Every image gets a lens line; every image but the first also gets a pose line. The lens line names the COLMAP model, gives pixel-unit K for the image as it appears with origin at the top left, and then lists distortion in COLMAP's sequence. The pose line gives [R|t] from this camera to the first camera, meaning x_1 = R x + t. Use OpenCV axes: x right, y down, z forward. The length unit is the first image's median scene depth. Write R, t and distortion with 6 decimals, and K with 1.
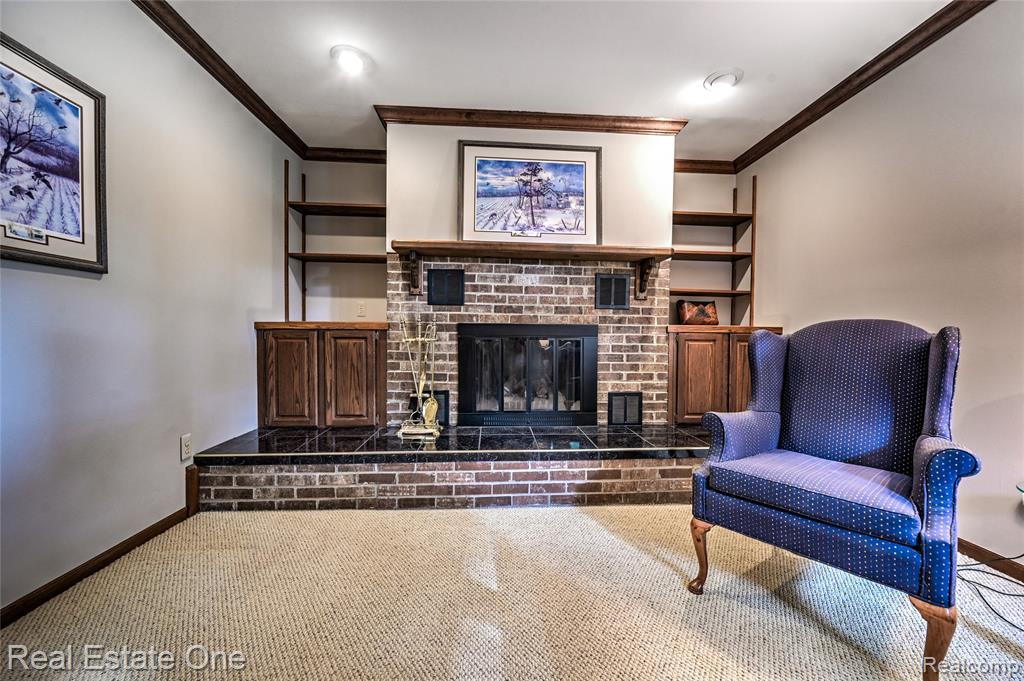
lens RADIAL K [[402.4, 0, 517.3], [0, 402.4, 344.6], [0, 0, 1]] dist [-0.001684, -0.000177]
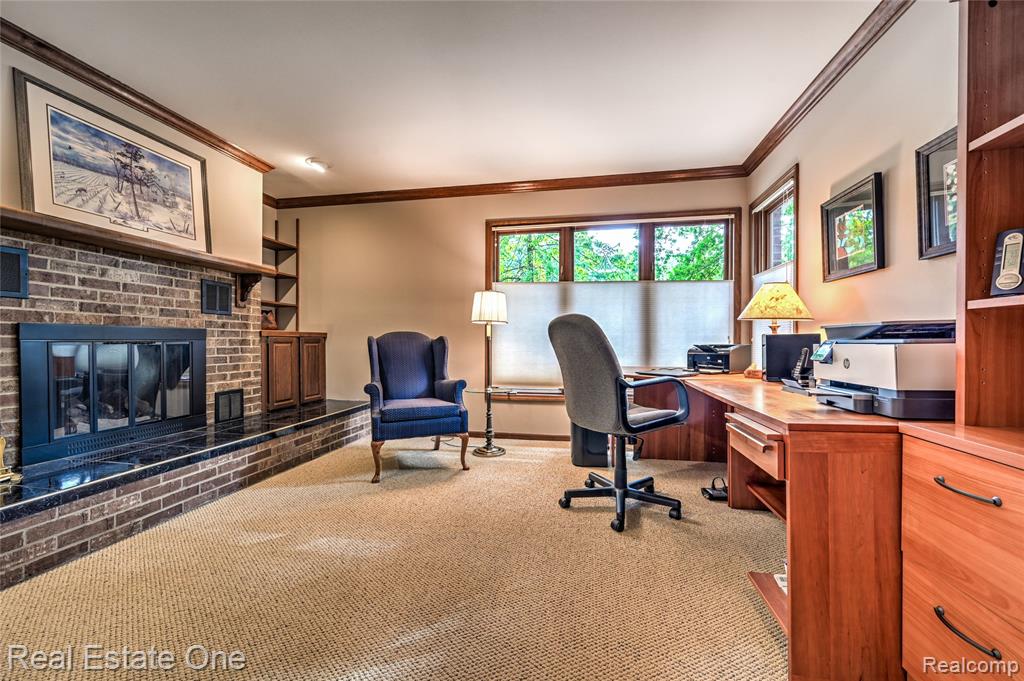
lens RADIAL K [[402.4, 0, 517.3], [0, 402.4, 344.6], [0, 0, 1]] dist [-0.001684, -0.000177]
pose [[0.252651, -0.018266, 0.967385, -0.609330], [0.020525, 0.999698, 0.013515, -0.006270], [-0.967340, 0.016441, 0.252949, -0.040117]]
